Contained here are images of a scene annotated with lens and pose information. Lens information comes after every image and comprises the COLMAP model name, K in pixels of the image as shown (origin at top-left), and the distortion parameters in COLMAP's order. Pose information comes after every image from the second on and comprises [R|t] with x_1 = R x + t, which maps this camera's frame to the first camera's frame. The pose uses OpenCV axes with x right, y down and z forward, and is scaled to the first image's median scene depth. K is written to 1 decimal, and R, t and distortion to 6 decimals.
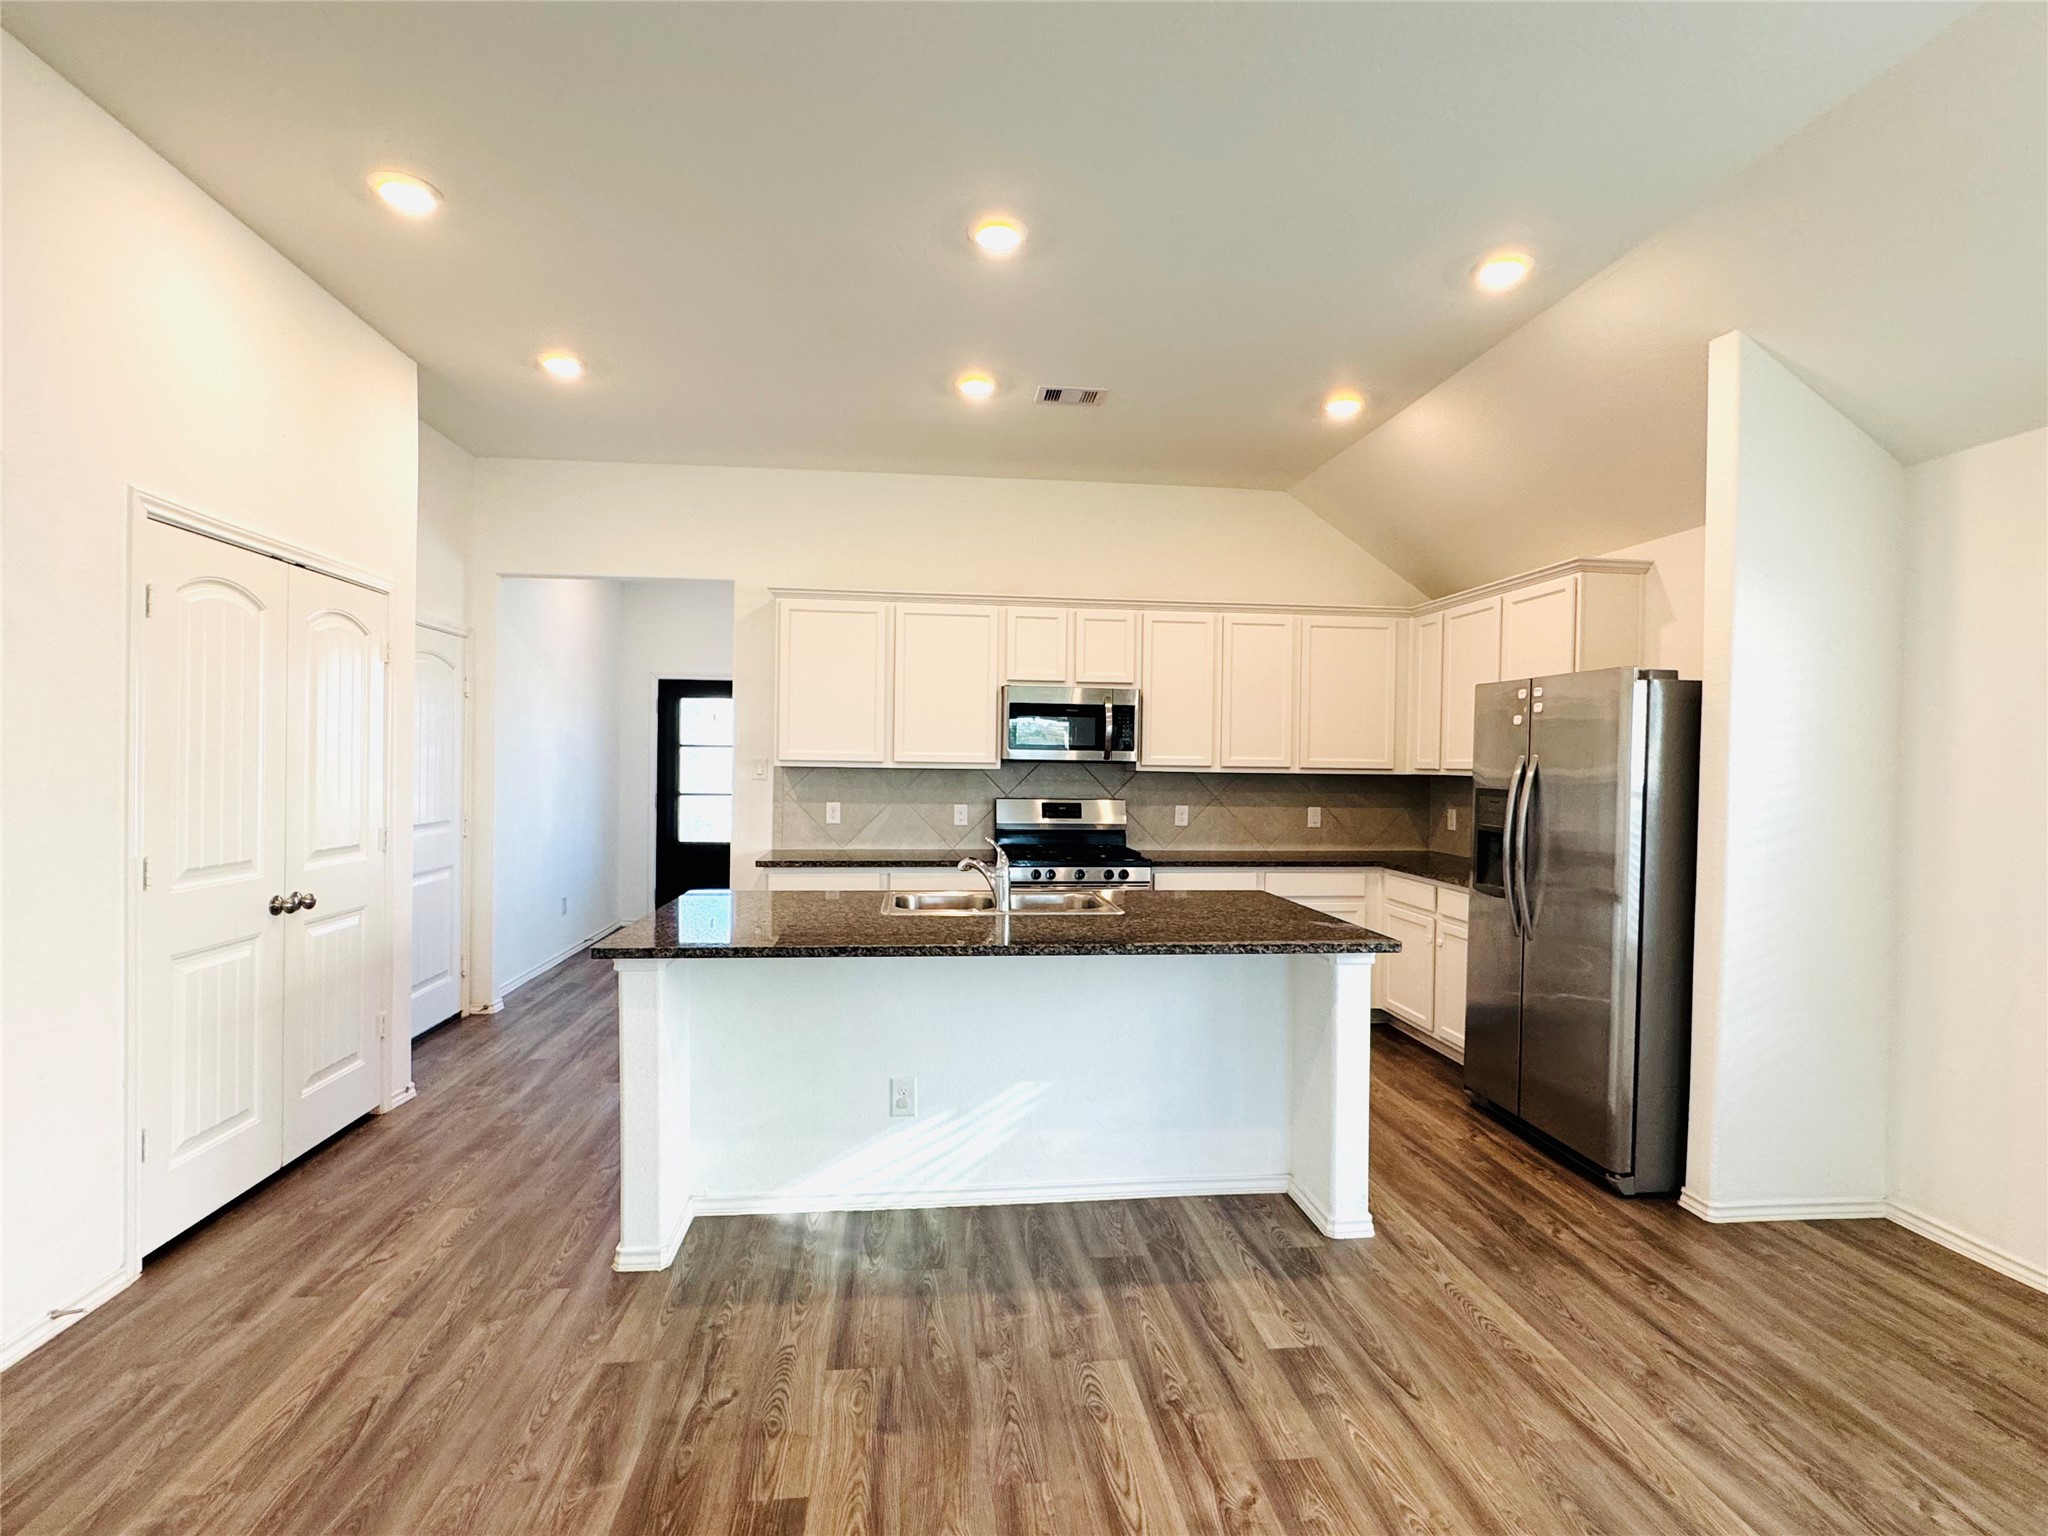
lens RADIAL K [[981.1, 0, 1021.6], [0, 981.1, 775.0], [0, 0, 1]] dist [-0.005823, 0.001849]
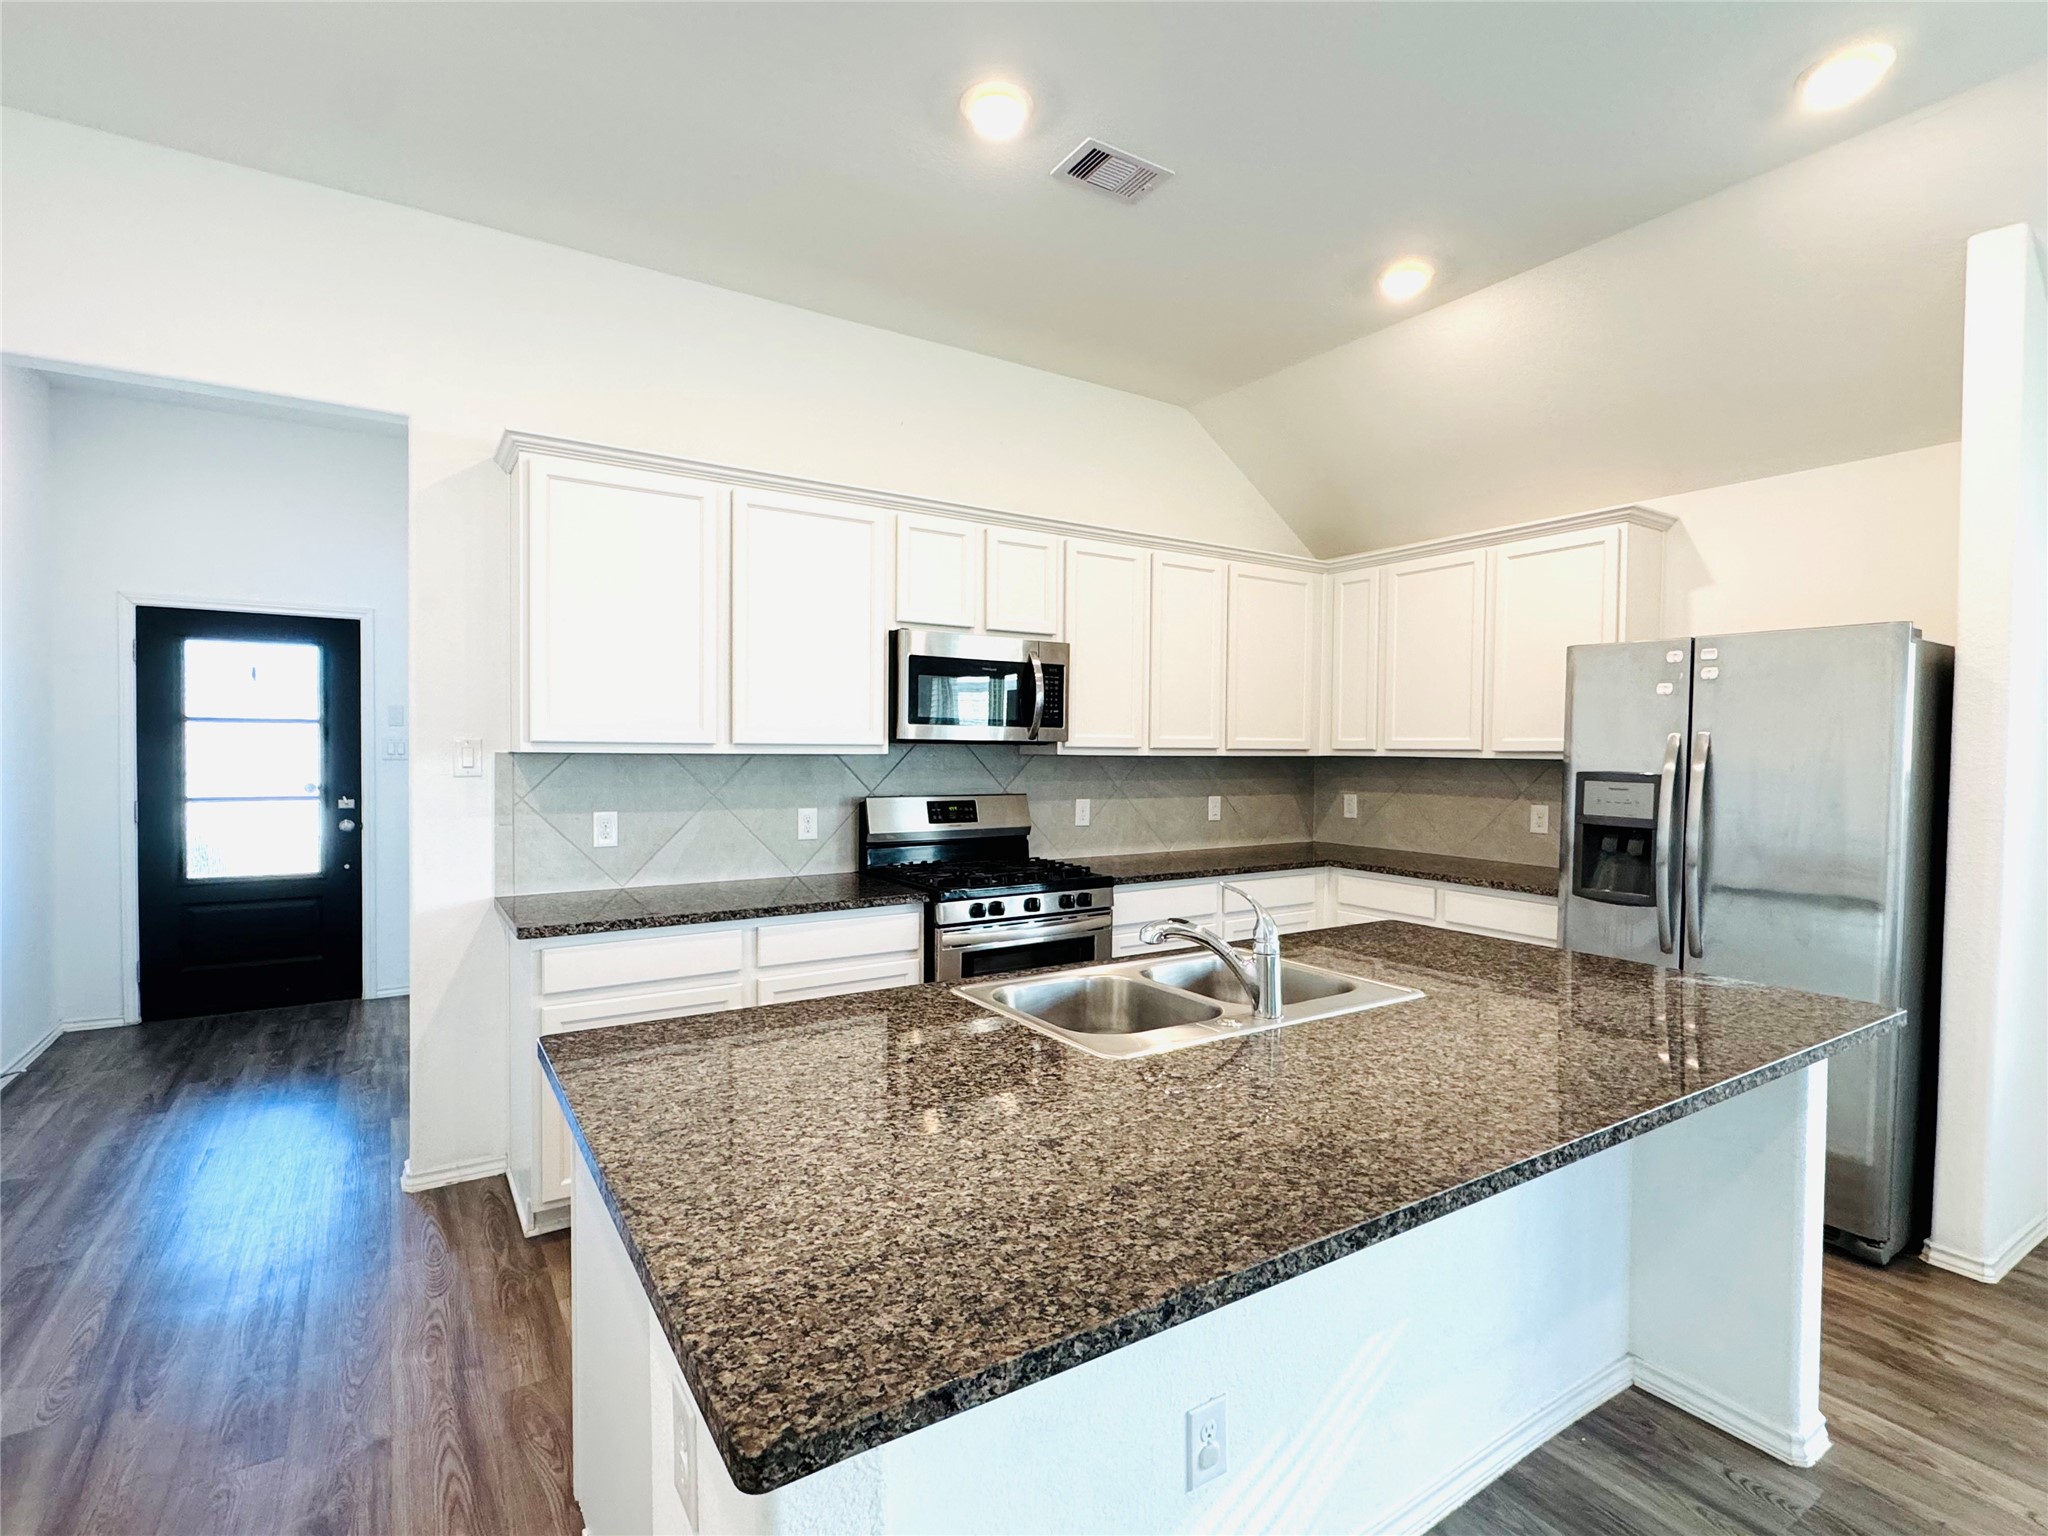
lens RADIAL K [[981.1, 0, 1027.4], [0, 981.1, 774.3], [0, 0, 1]] dist [-0.005823, 0.001849]
pose [[0.895047, -0.018643, 0.445581, -0.238535], [0.010219, 0.999721, 0.021300, -0.005564], [-0.445854, -0.014511, 0.894988, 0.360123]]
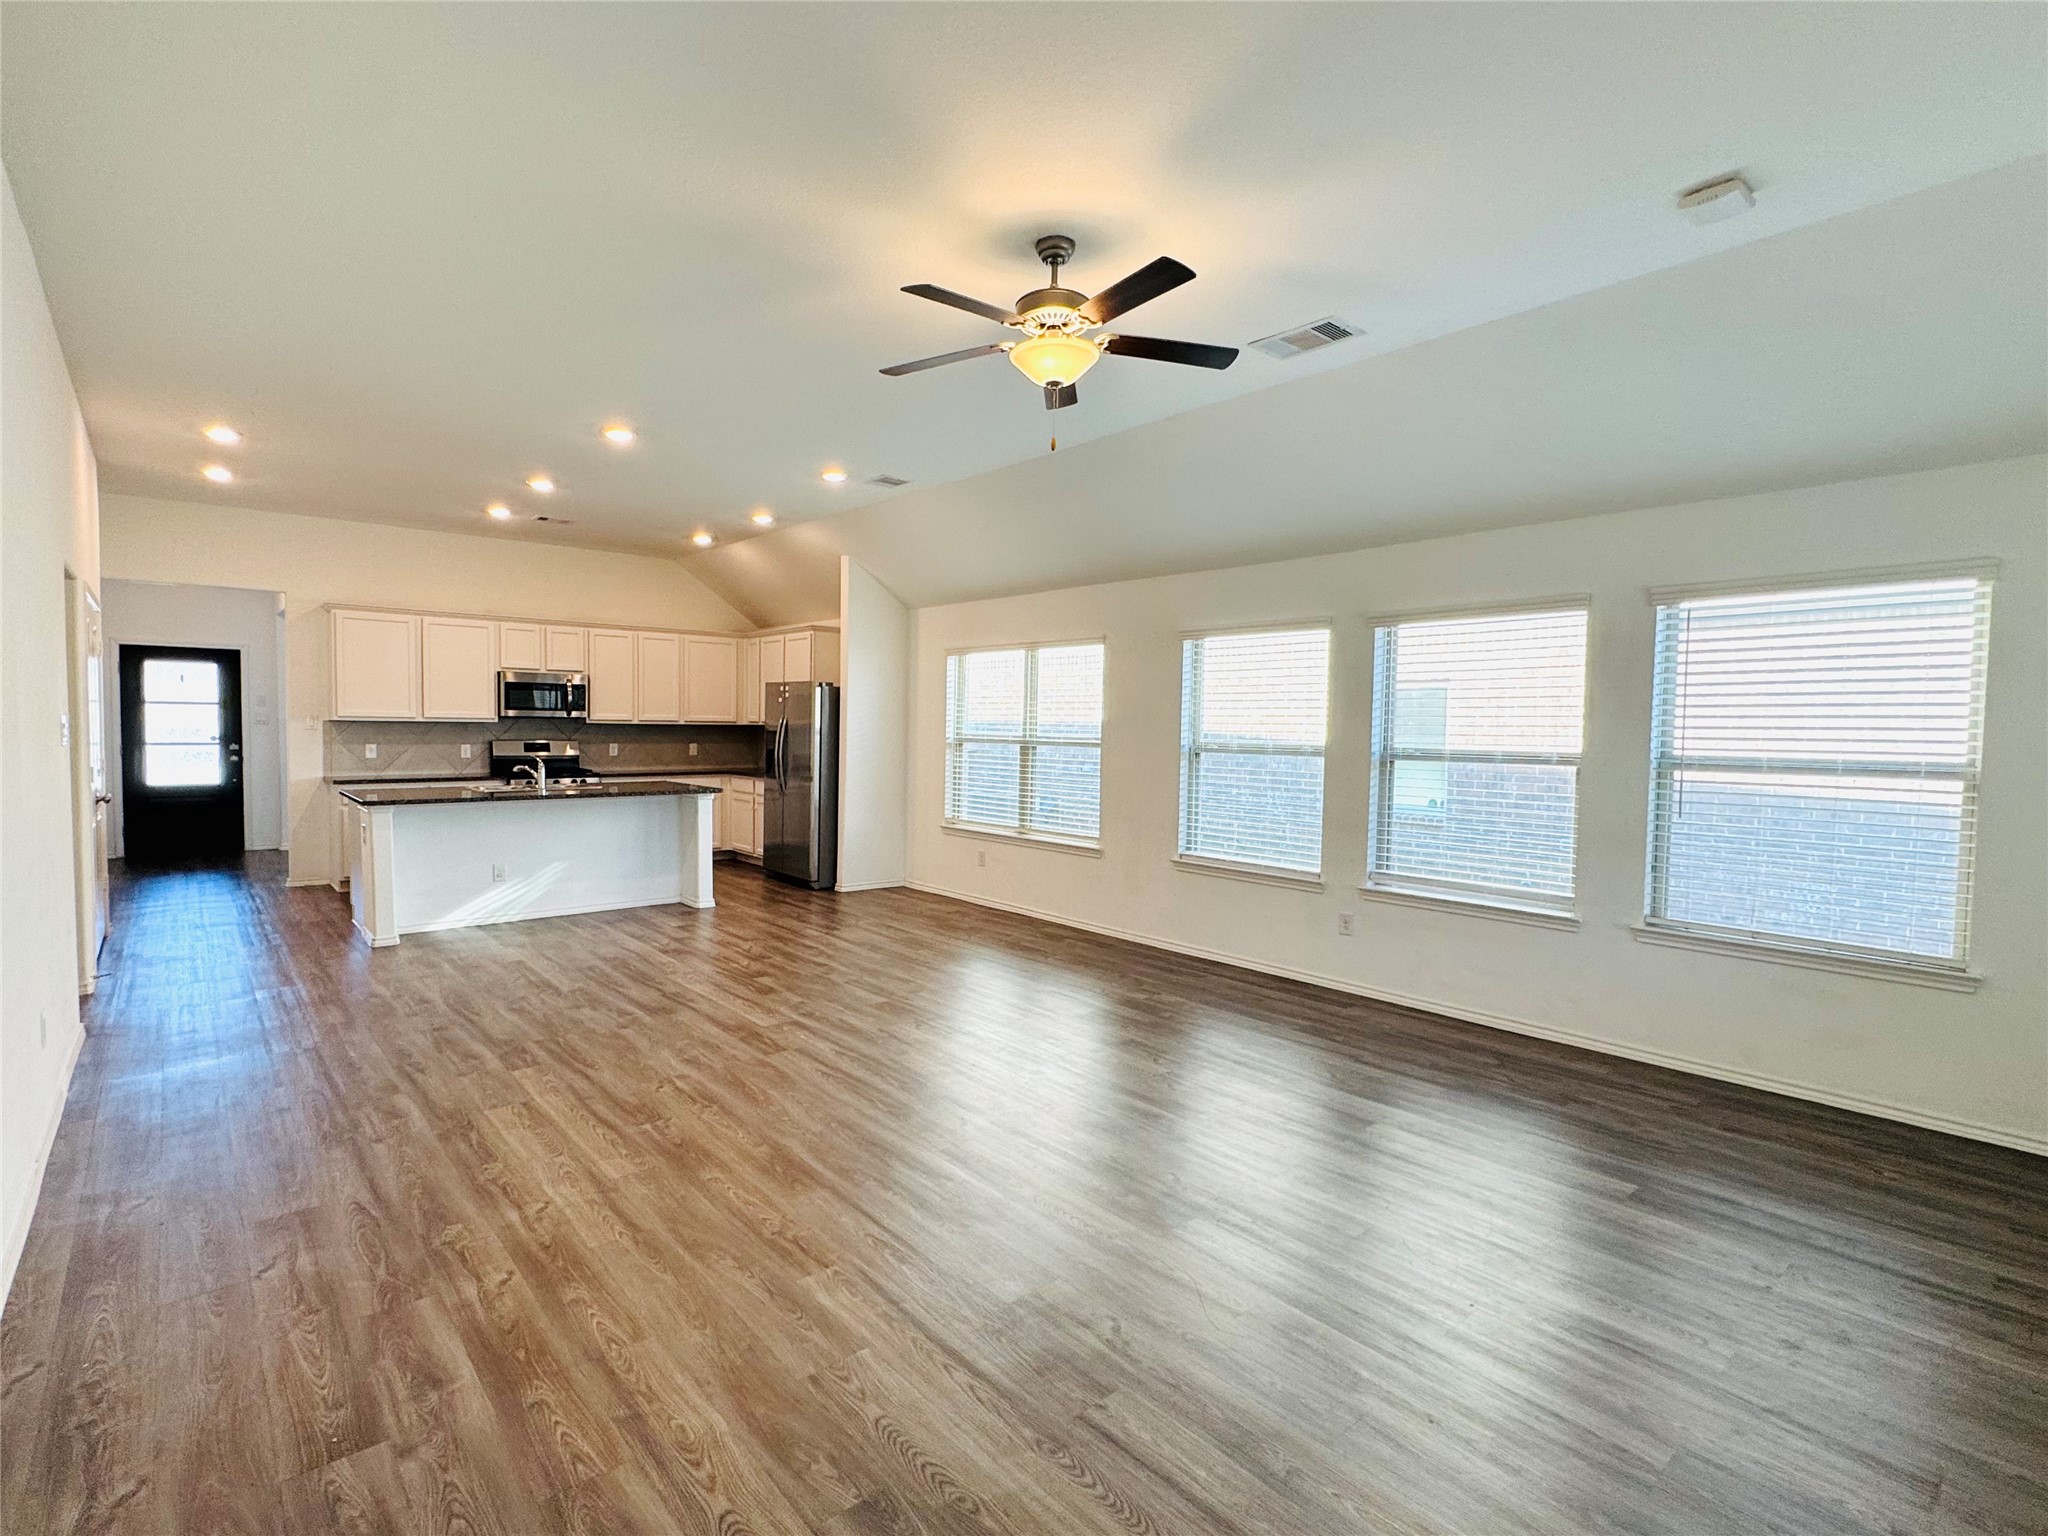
lens RADIAL K [[981.1, 0, 1021.8], [0, 981.1, 769.9], [0, 0, 1]] dist [-0.005823, 0.001849]
pose [[0.826224, -0.028634, 0.562614, -0.223060], [0.004192, 0.998992, 0.044686, 0.004436], [-0.563326, -0.034562, 0.825511, -0.852759]]
